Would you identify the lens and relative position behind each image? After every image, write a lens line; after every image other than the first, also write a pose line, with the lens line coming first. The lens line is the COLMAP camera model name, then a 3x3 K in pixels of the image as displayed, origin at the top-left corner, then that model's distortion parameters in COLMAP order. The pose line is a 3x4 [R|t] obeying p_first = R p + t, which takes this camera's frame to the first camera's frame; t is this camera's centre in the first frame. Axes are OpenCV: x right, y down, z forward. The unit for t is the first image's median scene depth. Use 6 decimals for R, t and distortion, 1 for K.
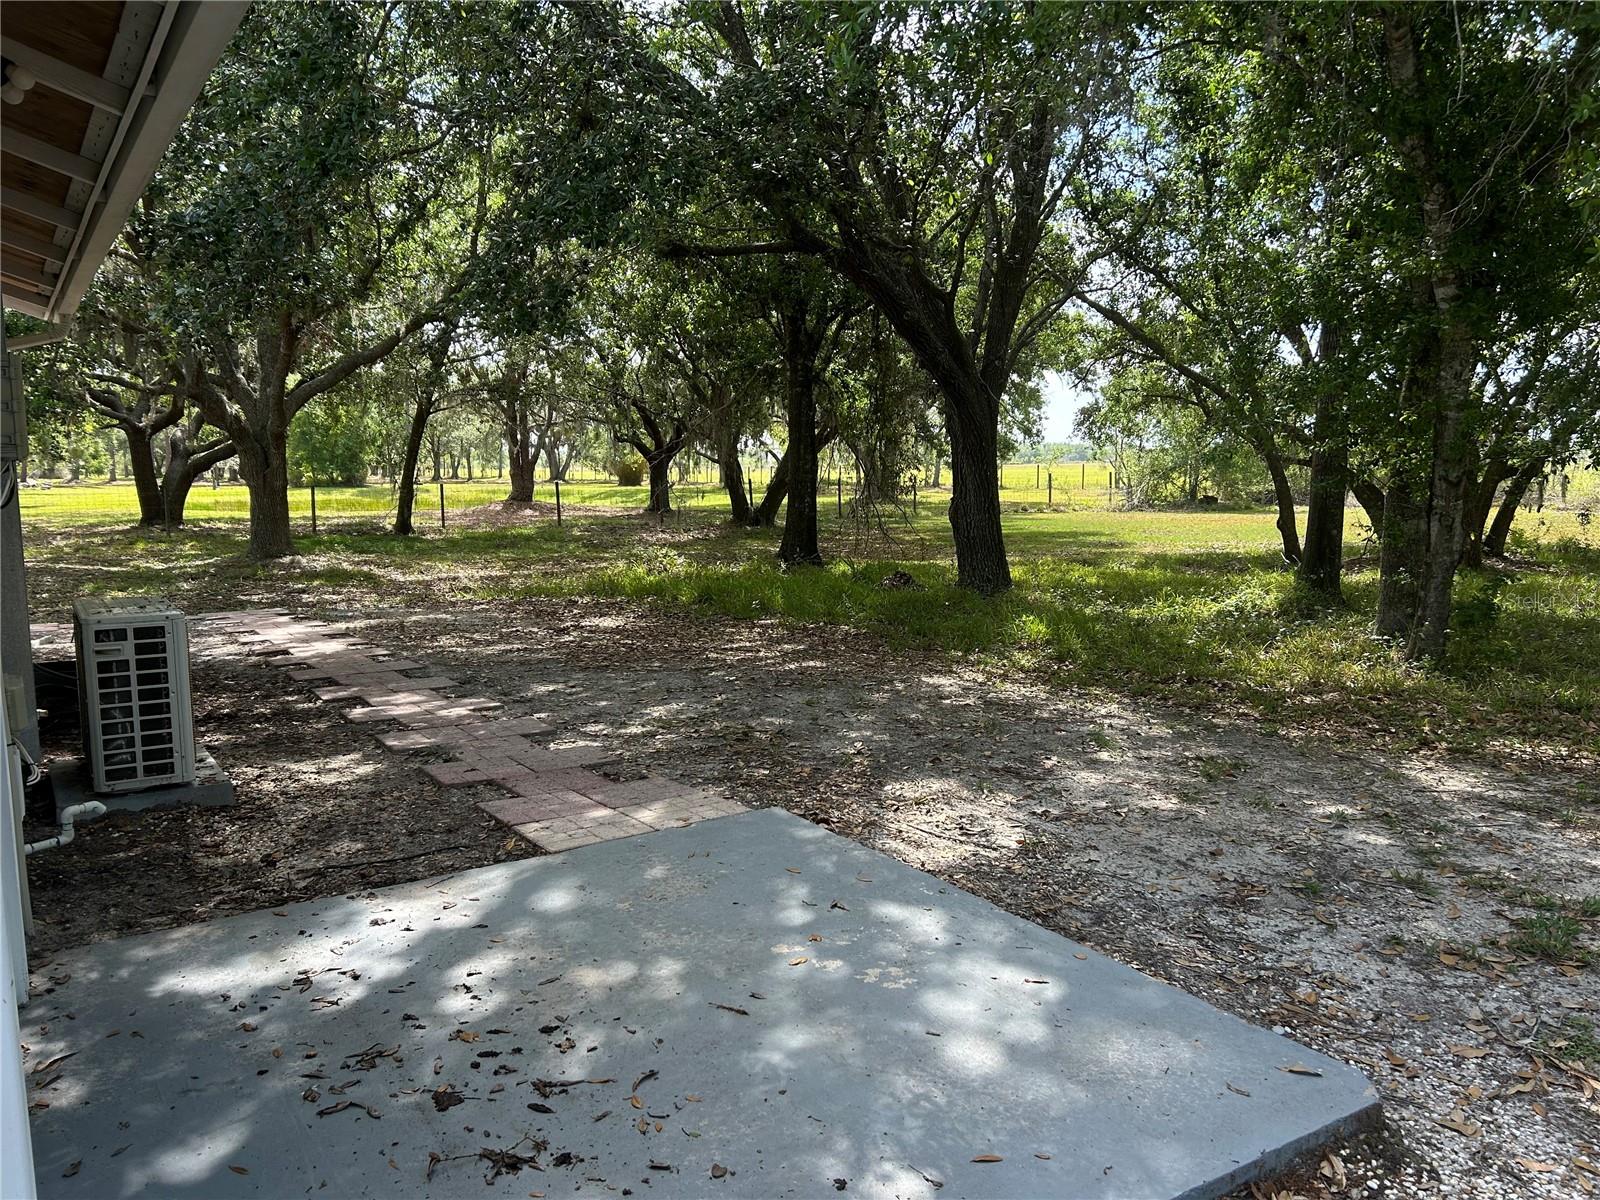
lens RADIAL K [[1232.8, 0, 806.5], [0, 1232.8, 604.8], [0, 0, 1]] dist [0.070435, -0.014868]
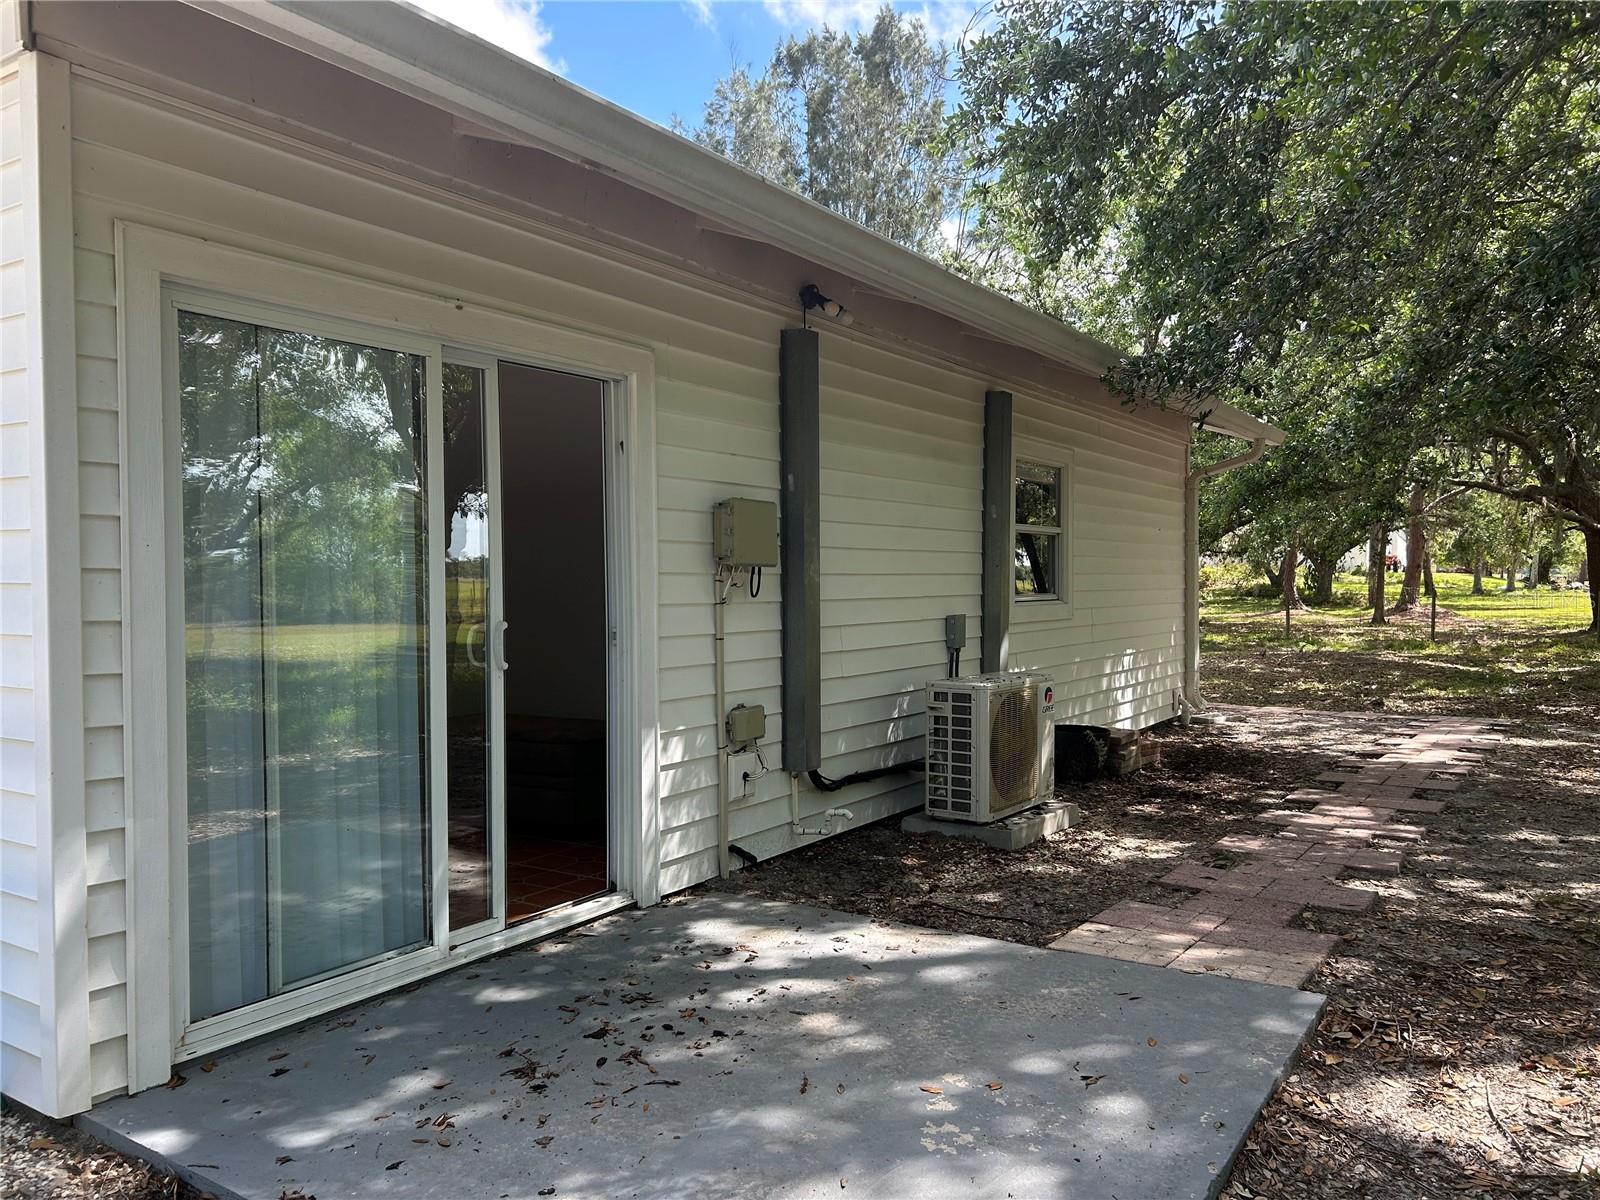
lens RADIAL K [[1232.8, 0, 804.5], [0, 1232.8, 599.4], [0, 0, 1]] dist [0.070435, -0.014868]
pose [[0.399266, 0.026195, -0.916461, 0.720113], [-0.104380, 0.994391, -0.017051, -0.050297], [0.910874, 0.102468, 0.399761, 0.433654]]
